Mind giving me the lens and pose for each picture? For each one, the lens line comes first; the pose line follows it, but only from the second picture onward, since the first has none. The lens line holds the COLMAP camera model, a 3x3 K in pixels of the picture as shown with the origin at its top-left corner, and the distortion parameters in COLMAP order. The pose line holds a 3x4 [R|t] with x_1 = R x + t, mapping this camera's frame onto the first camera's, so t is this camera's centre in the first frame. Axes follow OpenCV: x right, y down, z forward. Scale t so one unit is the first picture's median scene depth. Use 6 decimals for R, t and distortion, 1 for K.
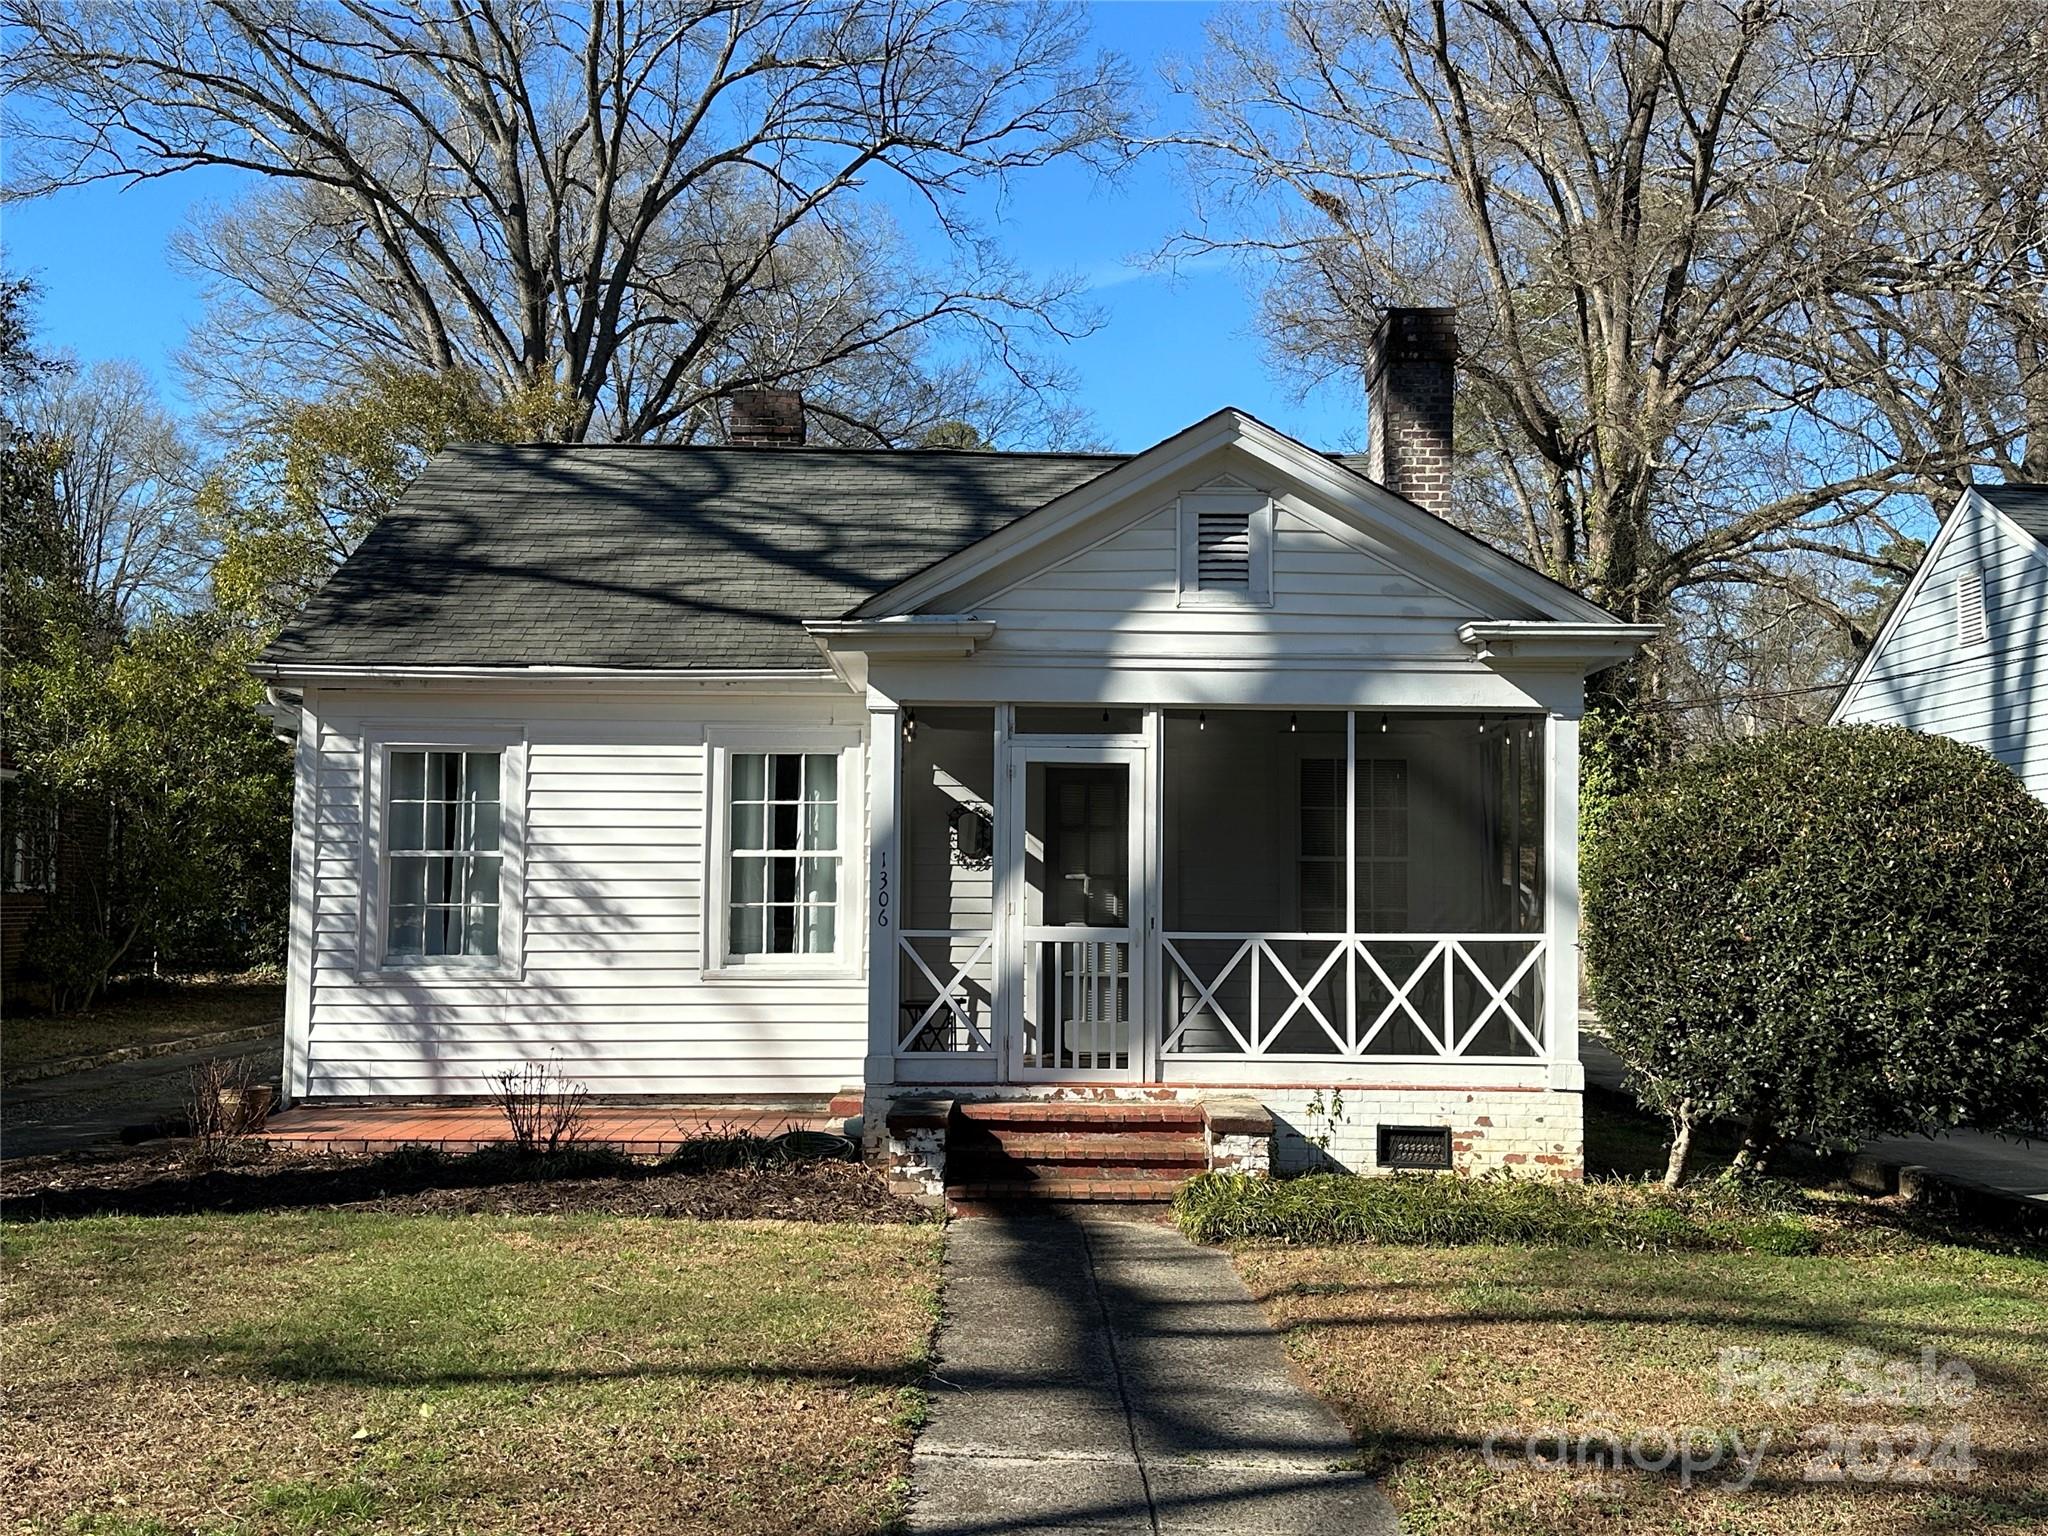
lens RADIAL K [[2072.3, 0, 1024.0], [0, 2072.3, 768.0], [0, 0, 1]] dist [0.199174, -0.441038]
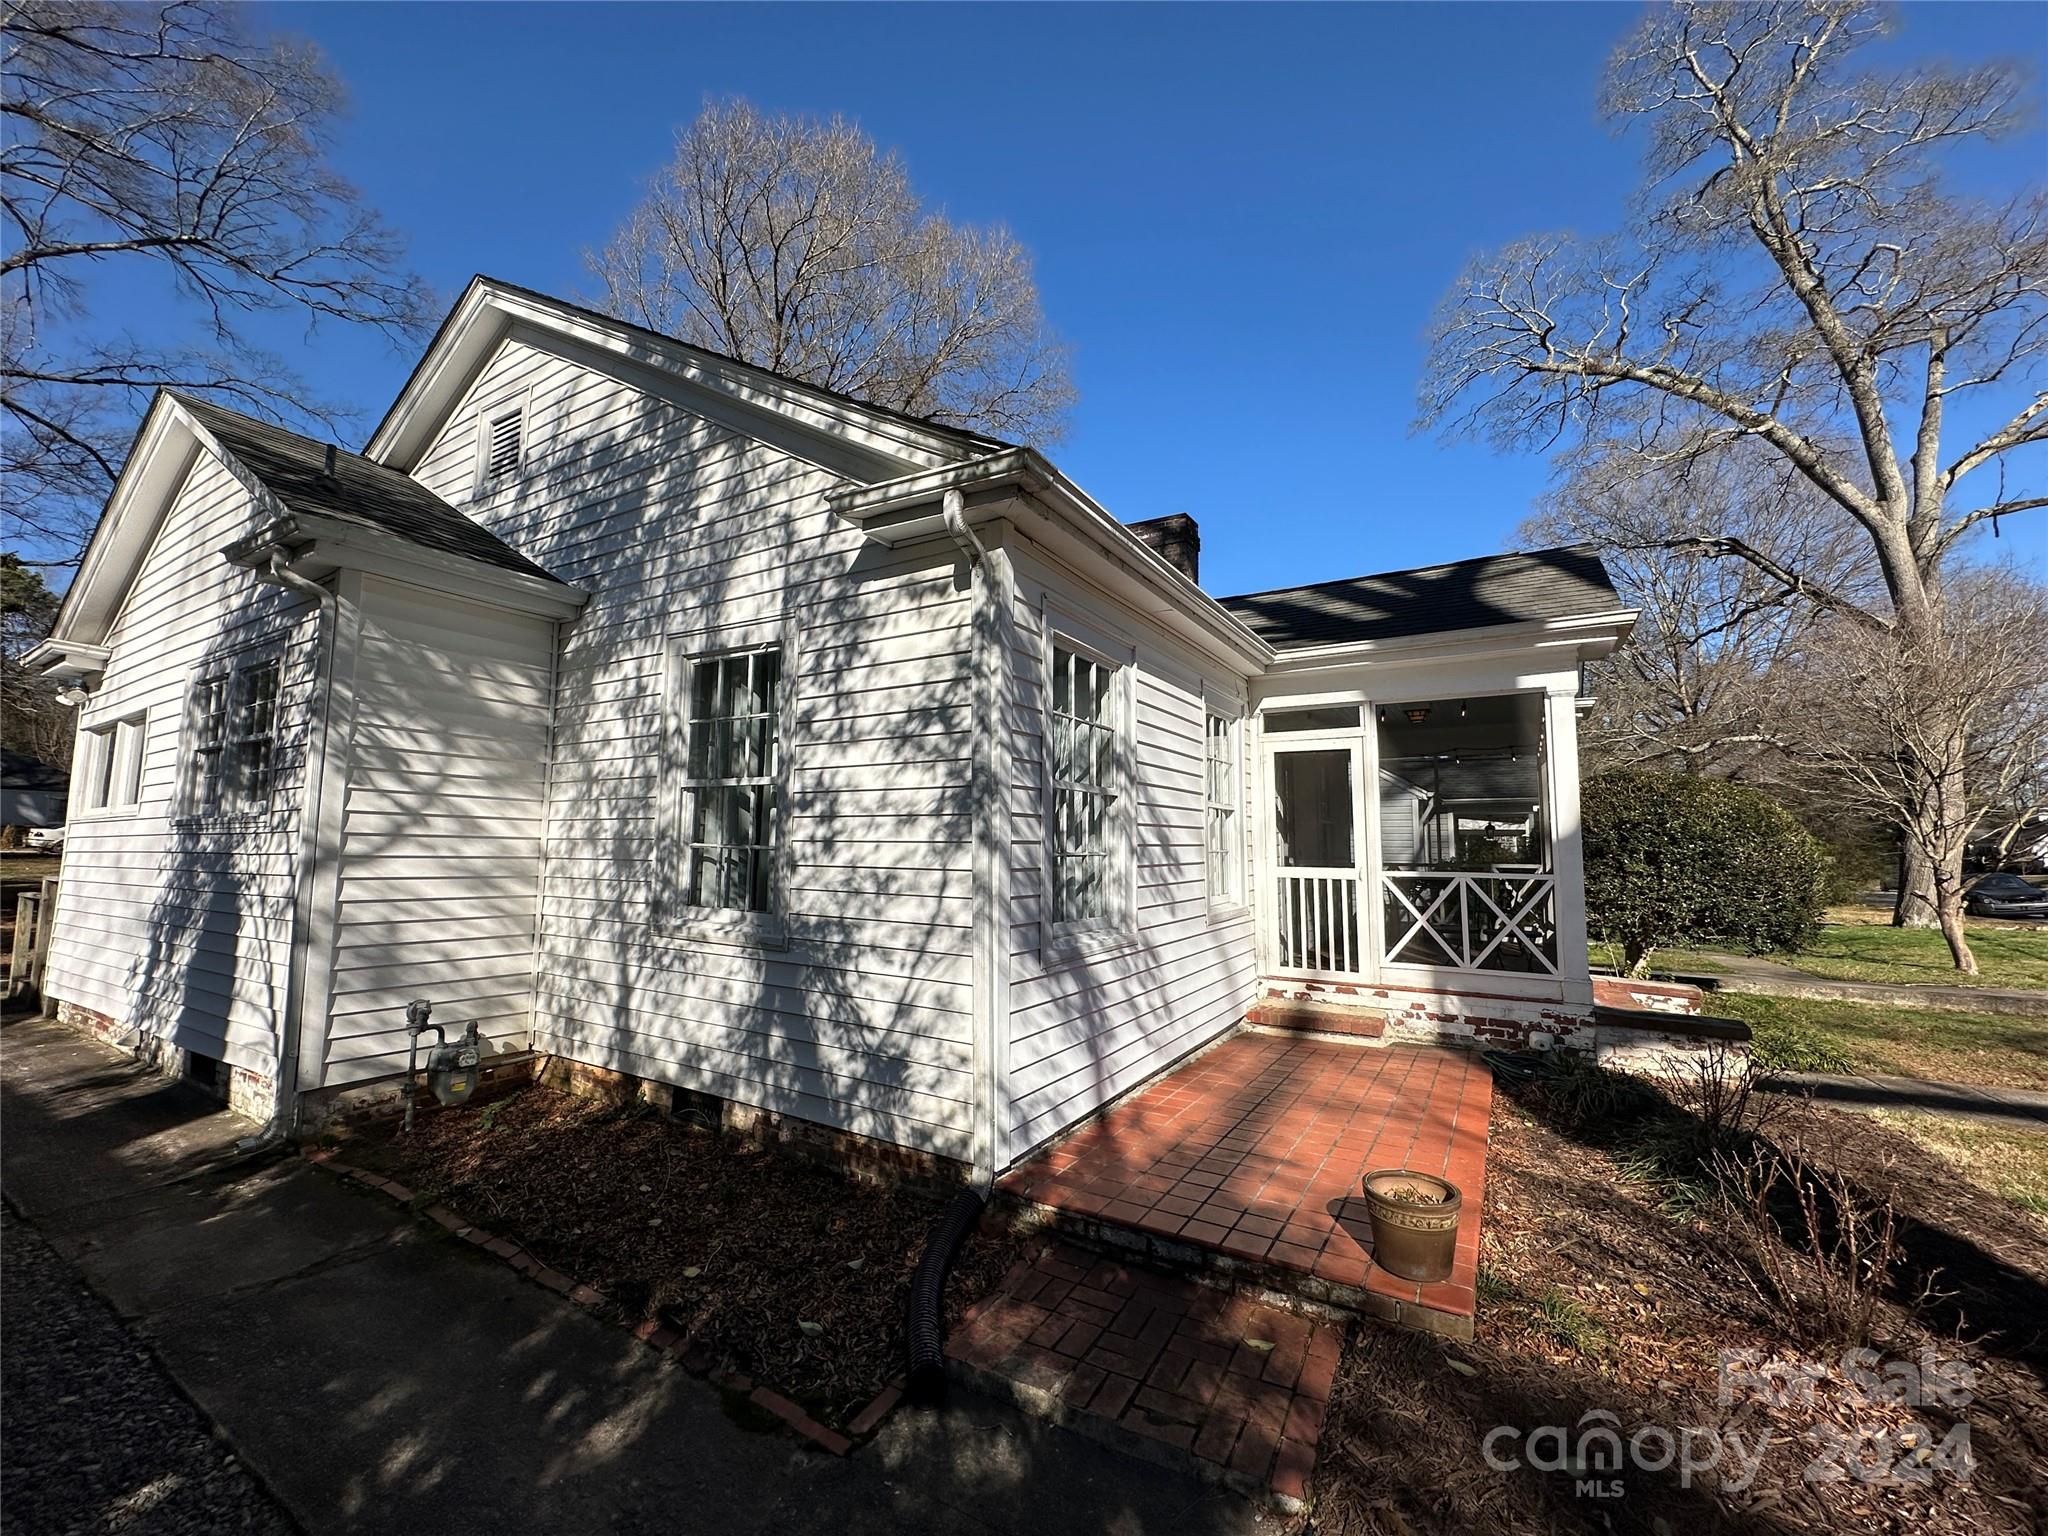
lens RADIAL K [[818.3, 0, 1024.5], [0, 818.3, 776.8], [0, 0, 1]] dist [0.000036, 0.000503]
pose [[0.536240, 0.069325, 0.841214, -0.544249], [-0.059400, 0.997250, -0.044319, 0.052123], [-0.841973, -0.026202, 0.538883, 0.862864]]
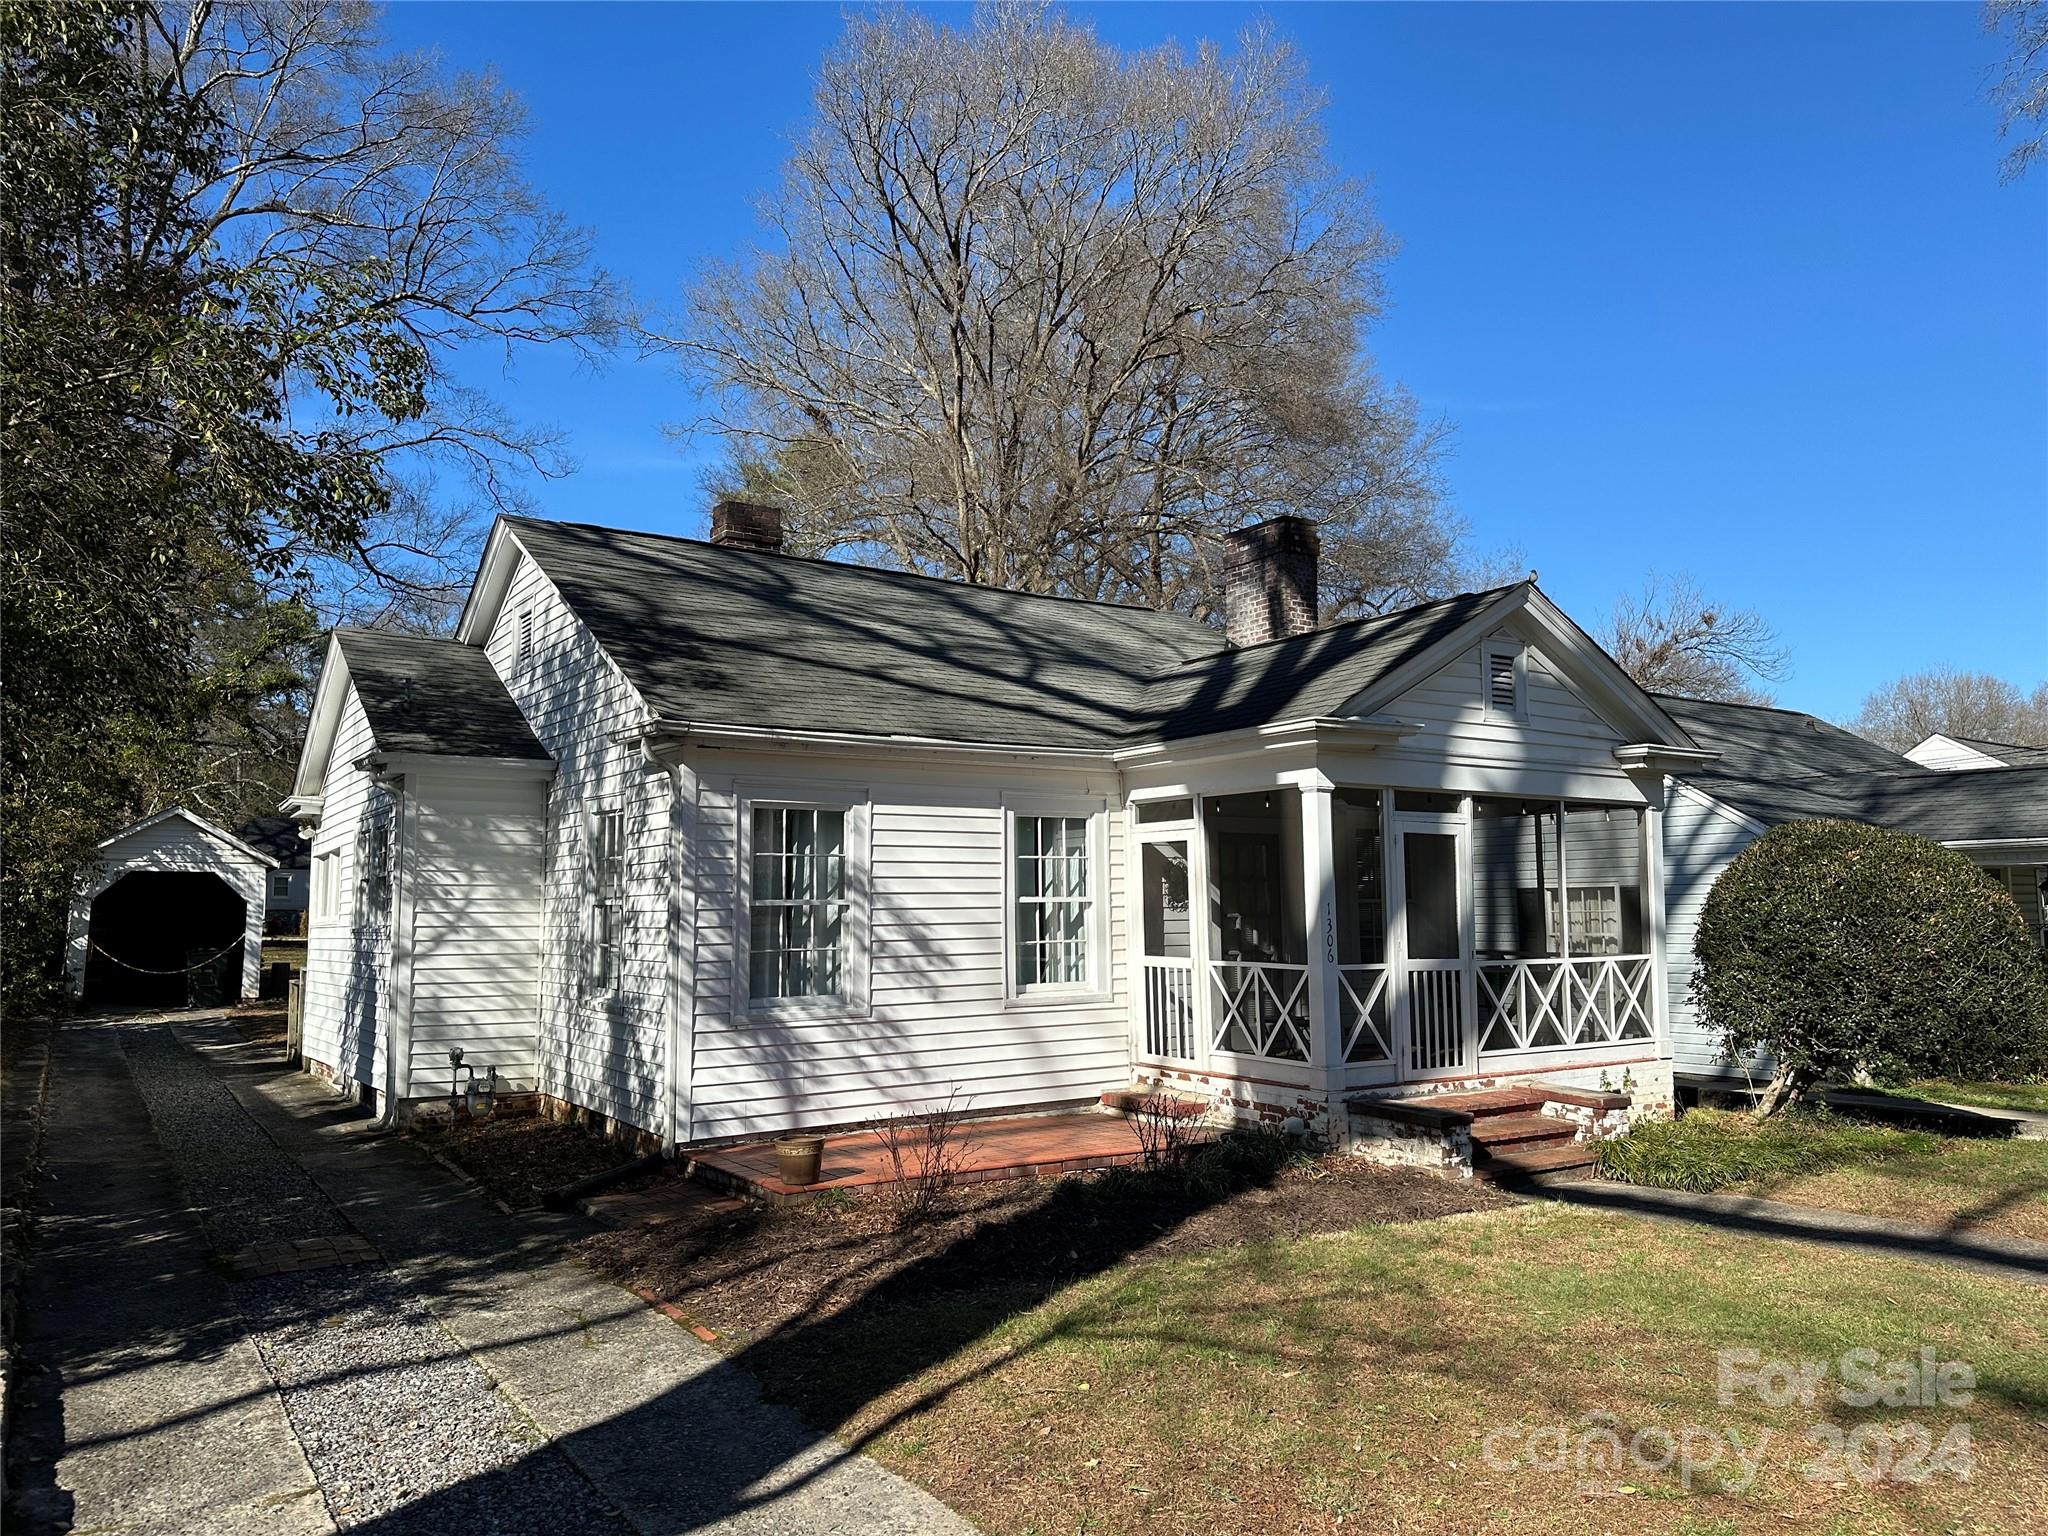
lens RADIAL K [[1410.0, 0, 1023.3], [0, 1410.0, 781.9], [0, 0, 1]] dist [0.192487, -0.418544]
pose [[0.842393, 0.034673, 0.537748, -0.579885], [-0.021651, 0.999300, -0.030517, -0.002003], [-0.538429, 0.014064, 0.842553, 0.317860]]
